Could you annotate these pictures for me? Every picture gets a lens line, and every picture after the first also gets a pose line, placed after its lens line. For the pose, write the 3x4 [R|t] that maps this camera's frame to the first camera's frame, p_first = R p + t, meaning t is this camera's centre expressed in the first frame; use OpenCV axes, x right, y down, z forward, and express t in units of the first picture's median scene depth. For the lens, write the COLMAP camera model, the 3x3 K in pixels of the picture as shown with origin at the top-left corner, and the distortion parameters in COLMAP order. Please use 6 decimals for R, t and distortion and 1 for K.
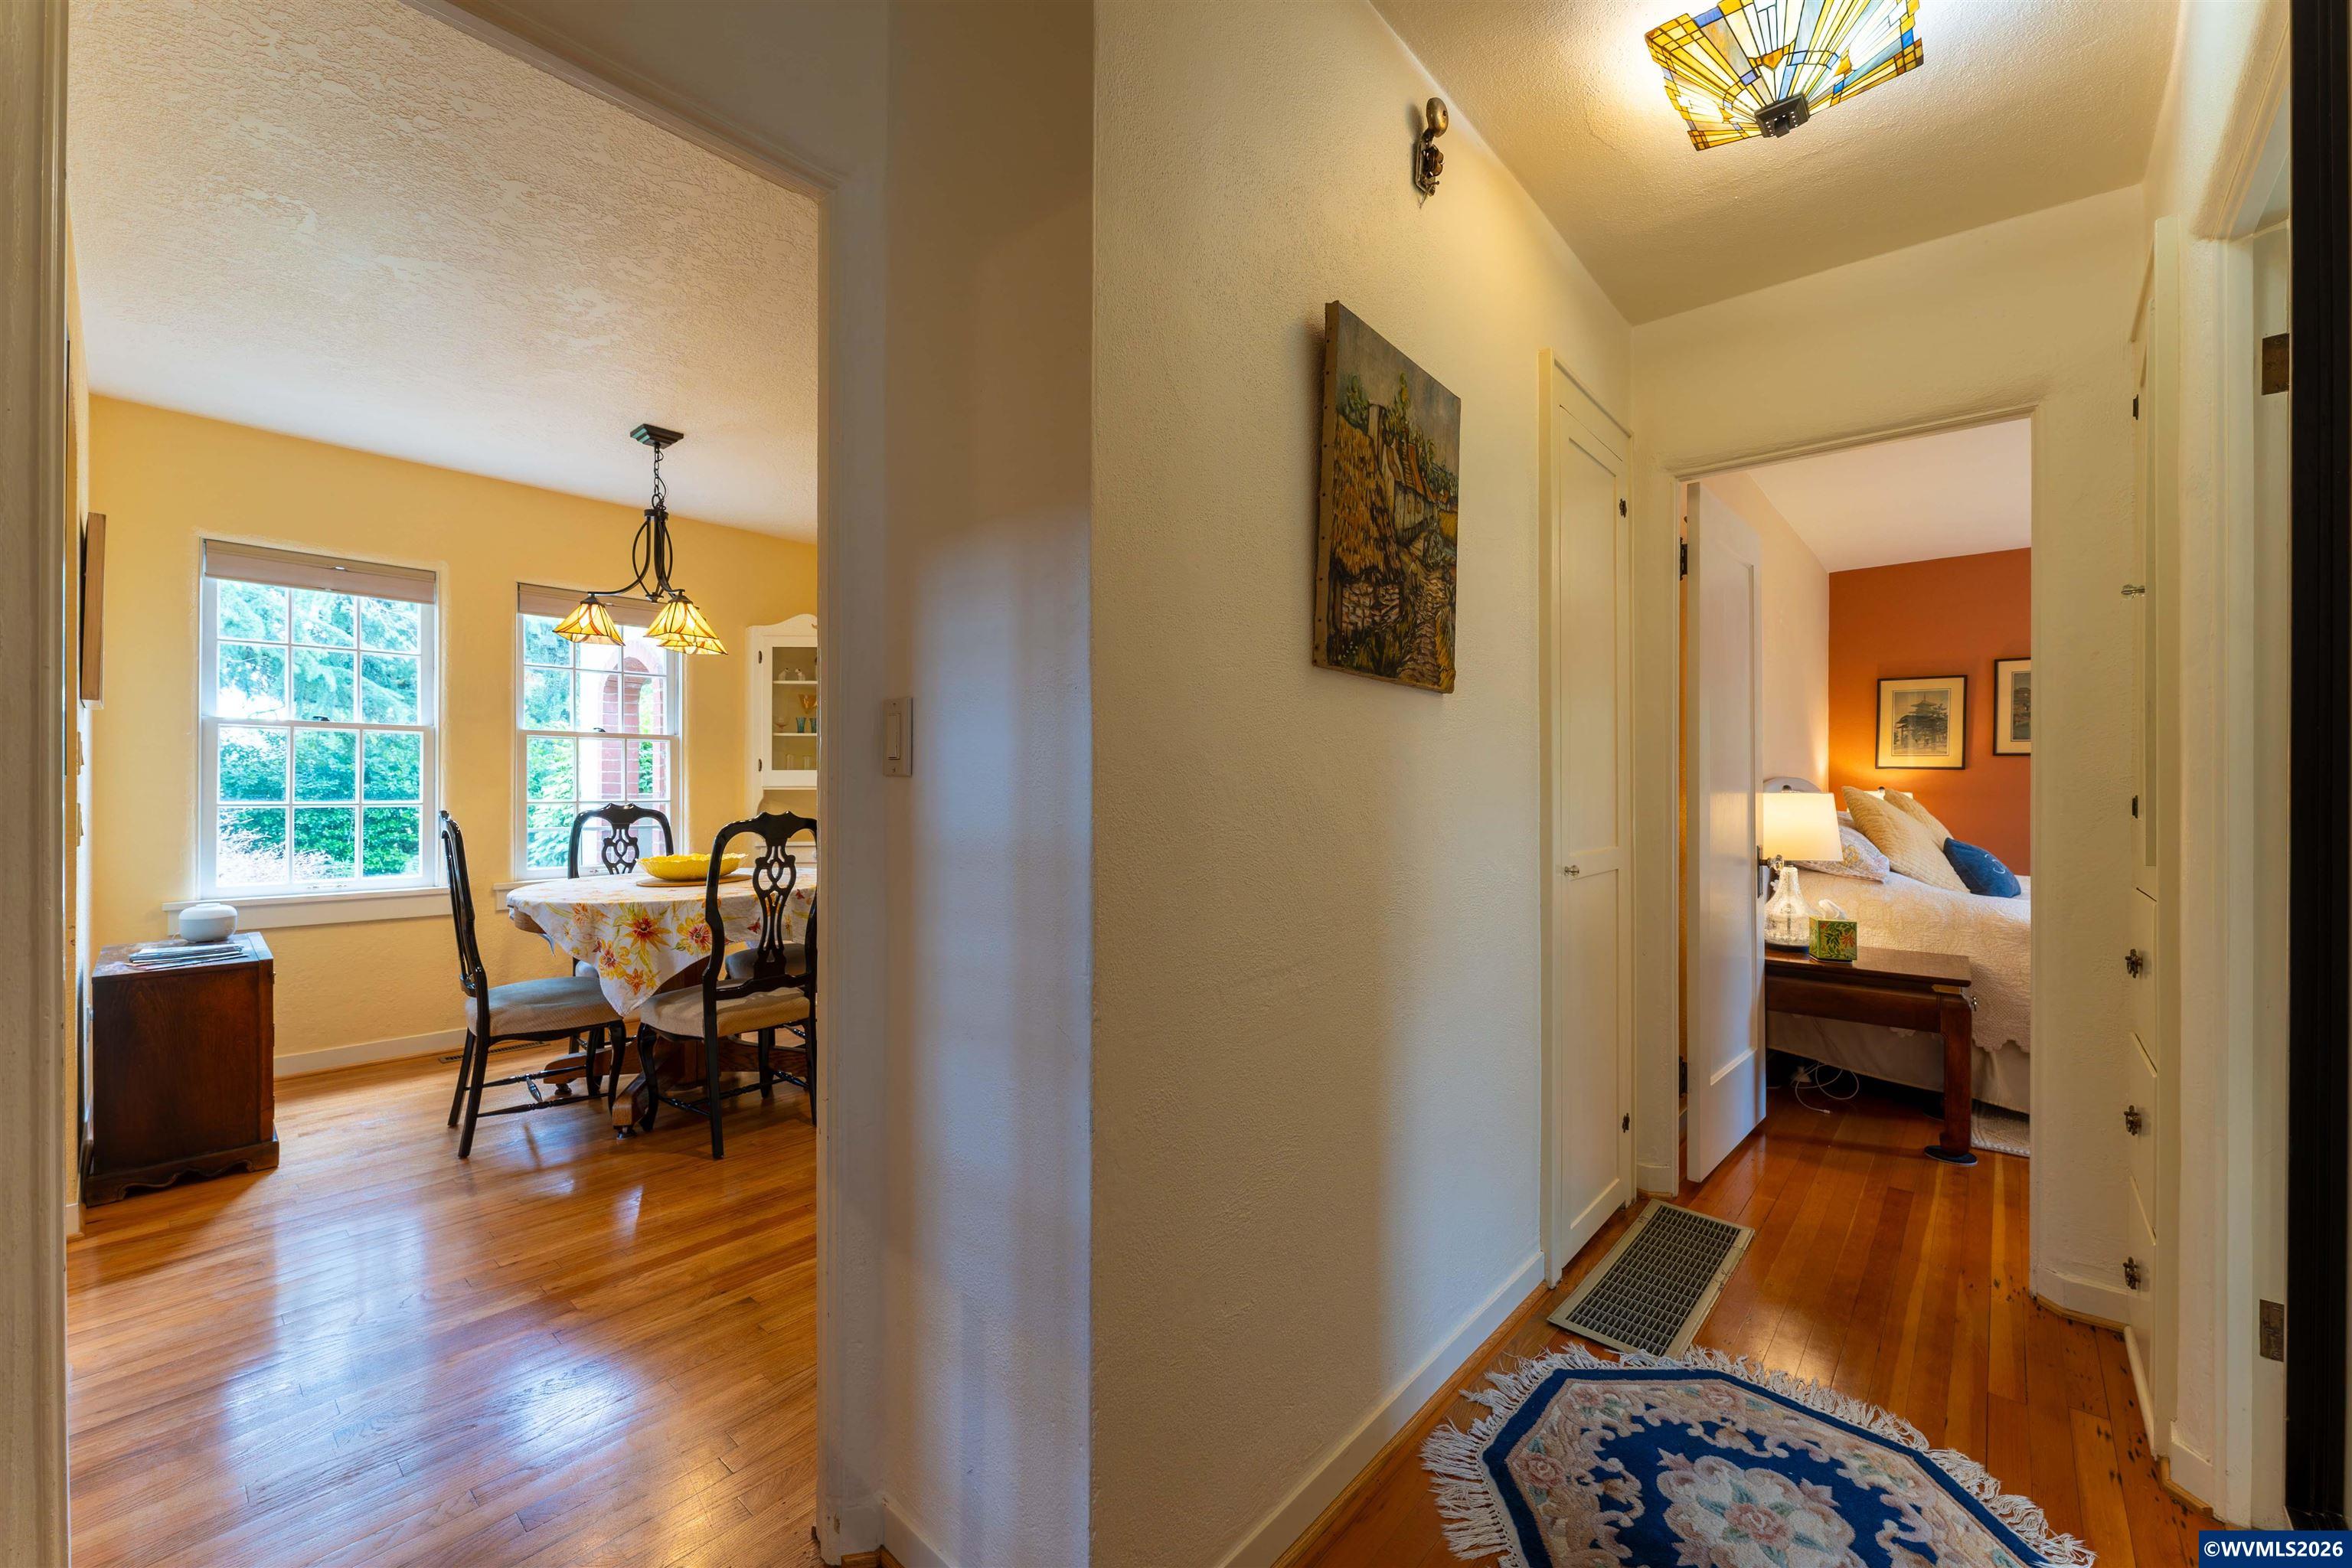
lens RADIAL K [[952.7, 0, 1183.7], [0, 952.7, 789.2], [0, 0, 1]] dist [0.000084, -0.000194]
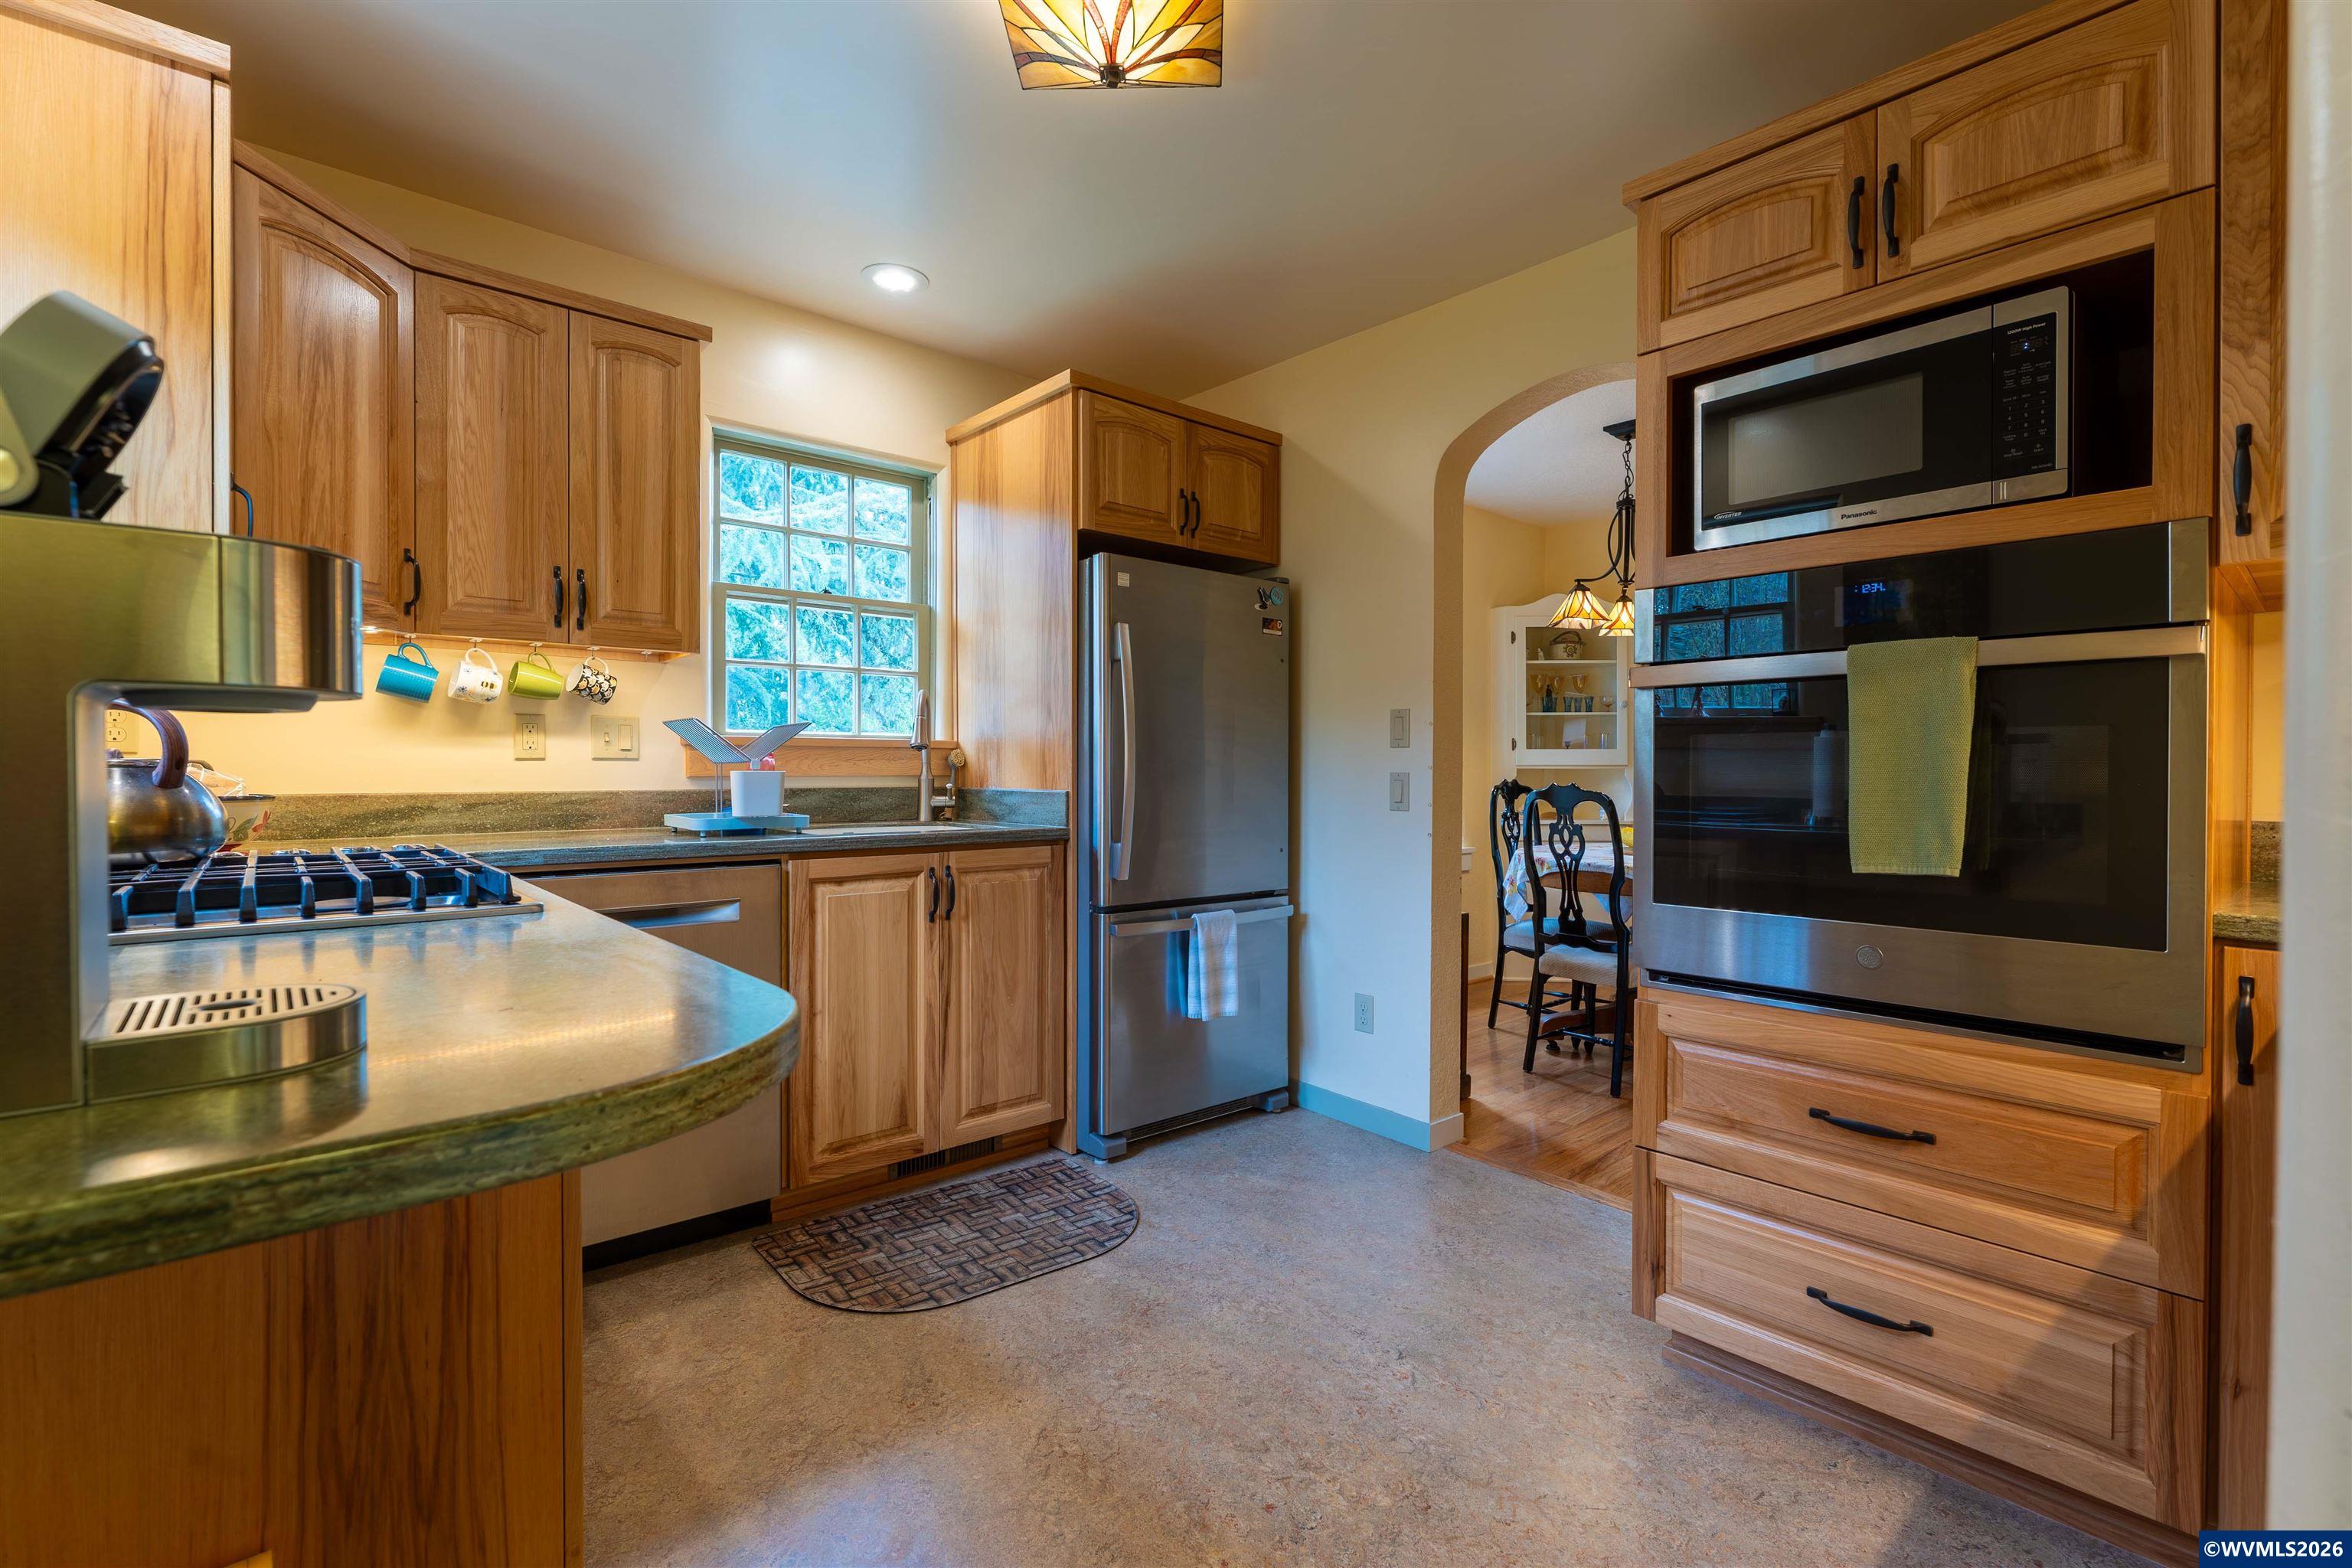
lens RADIAL K [[1064.9, 0, 1176.0], [0, 1064.9, 784.0], [0, 0, 1]] dist [0.001199, 0.000191]
pose [[0.993066, -0.001573, -0.117551, -0.968204], [0.002284, 0.999980, 0.005916, 0.013885], [0.117539, -0.006144, 0.993049, -0.245745]]
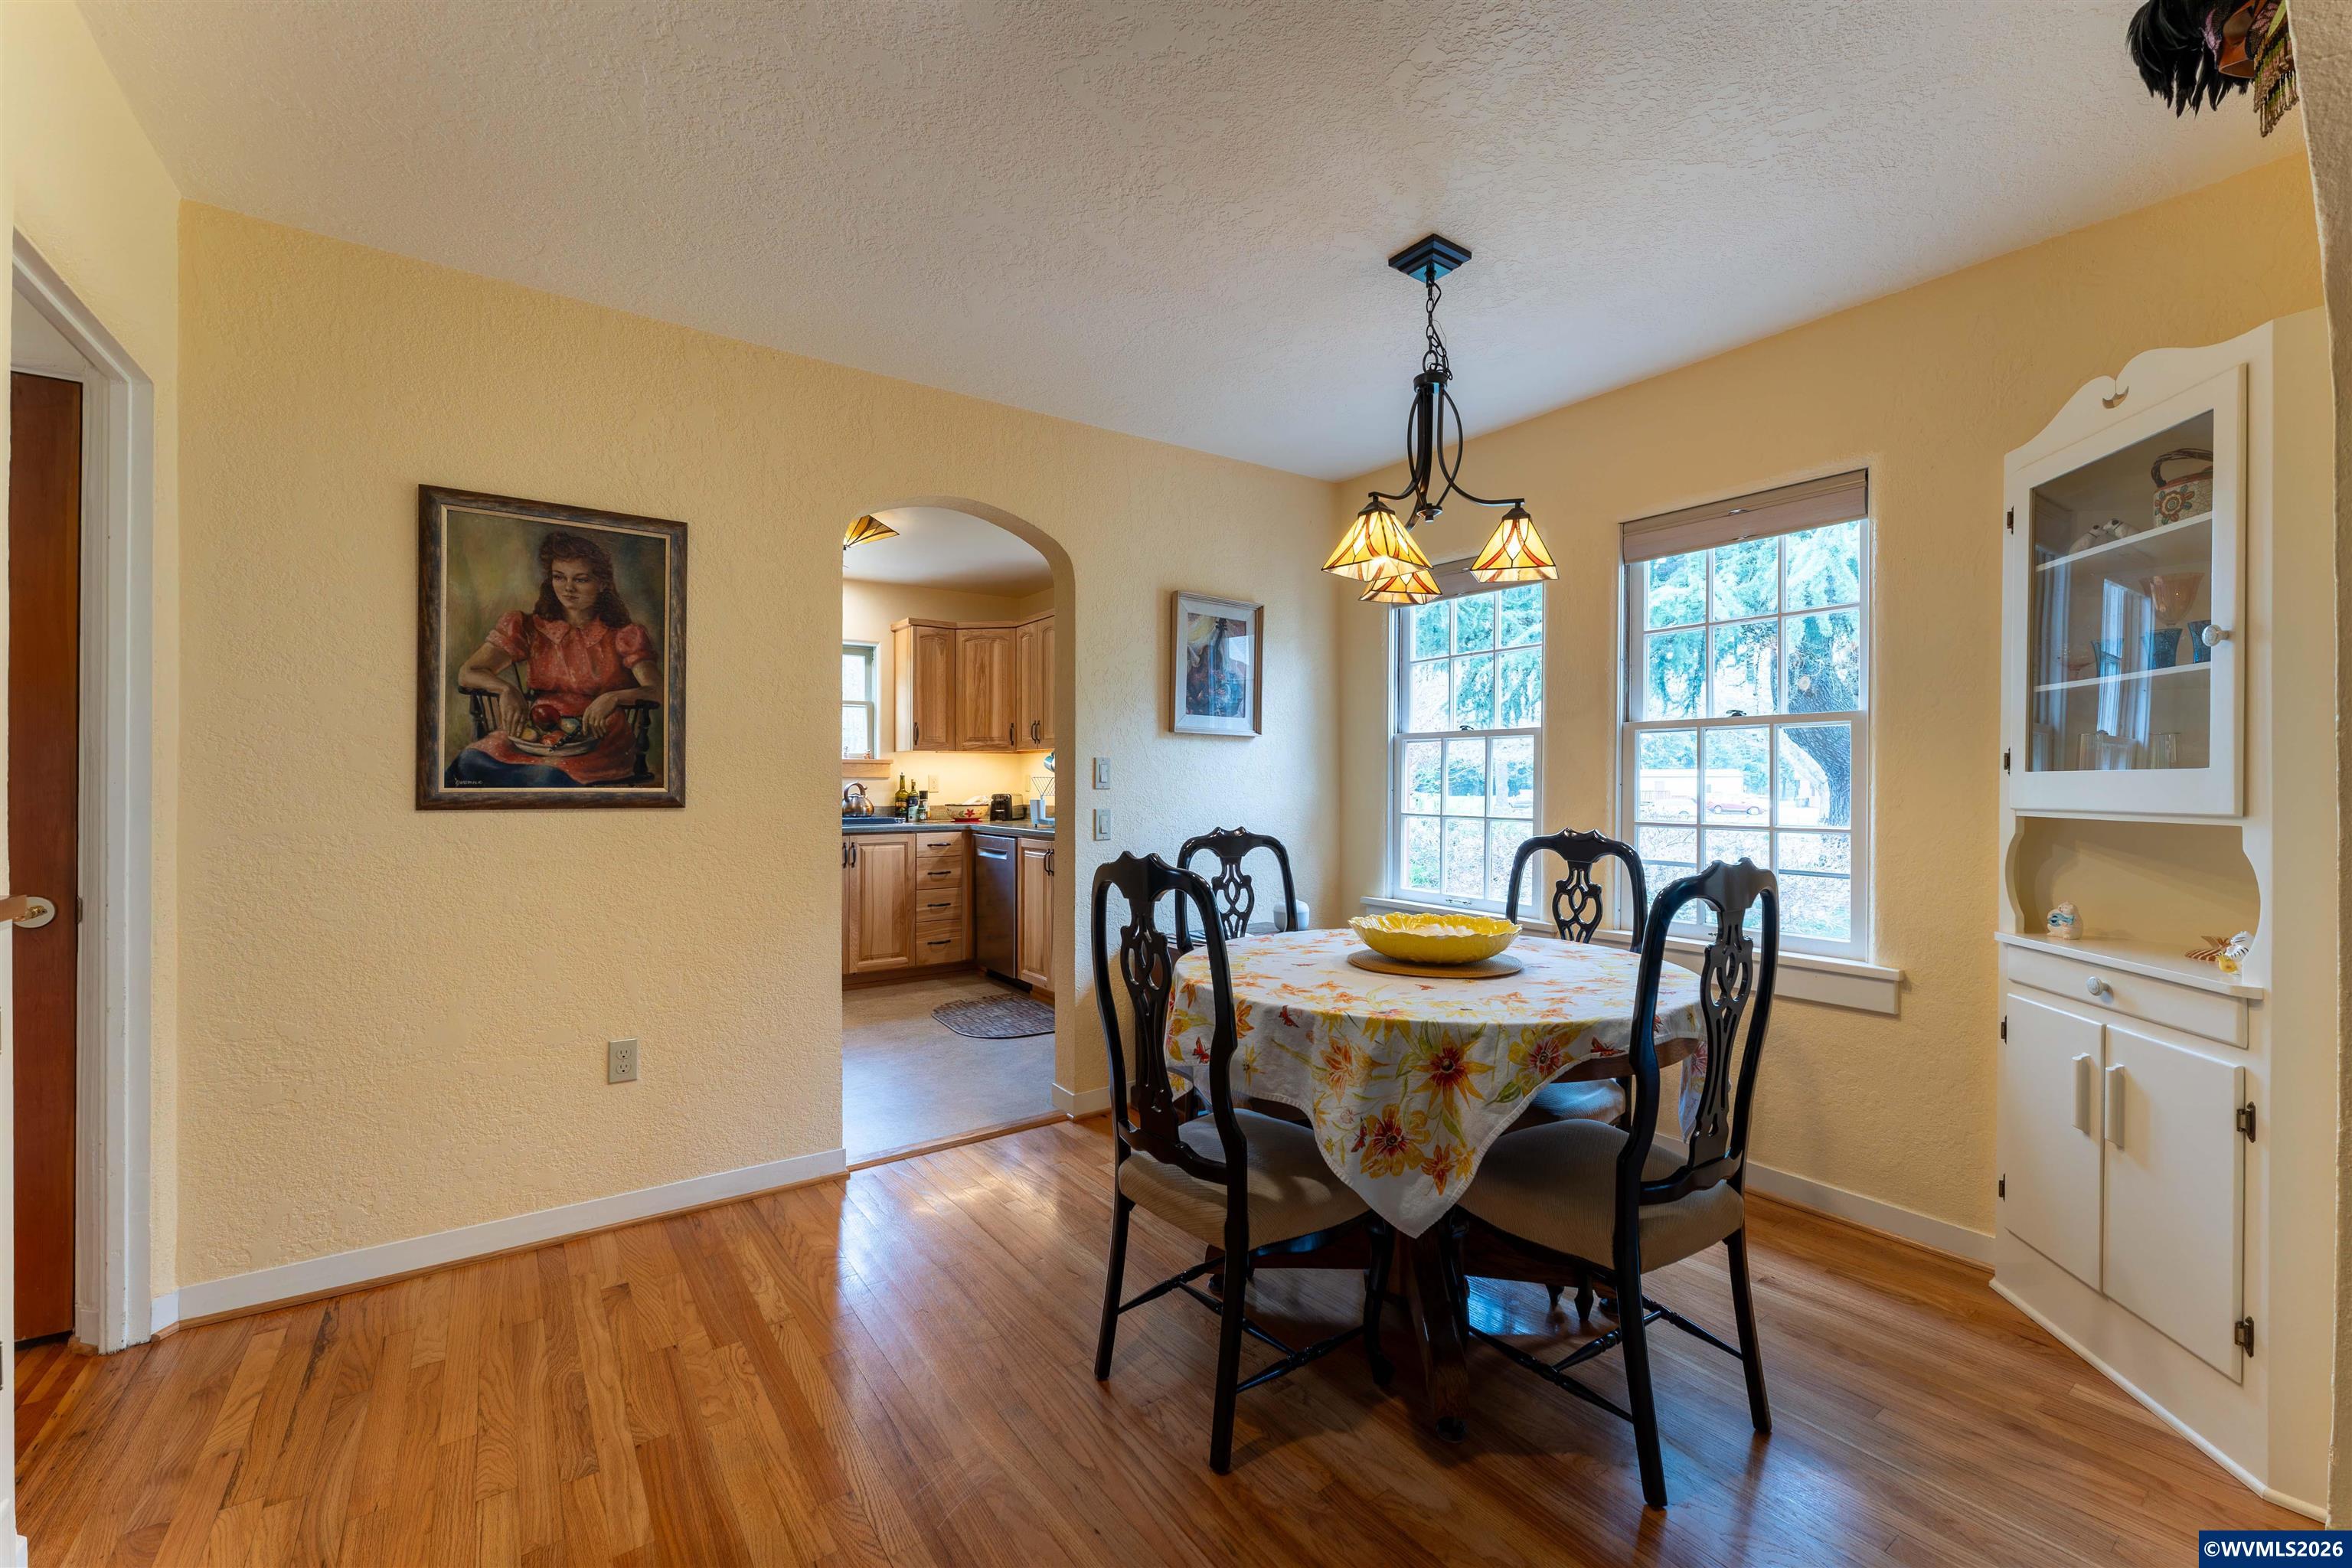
lens RADIAL K [[961.4, 0, 1158.5], [0, 961.4, 784.1], [0, 0, 1]] dist [-0.001270, -0.000168]
pose [[-0.242714, -0.004700, -0.970086, 0.129644], [-0.008282, 0.999962, -0.002773, -0.014271], [0.970062, 0.007361, -0.242744, 1.046418]]
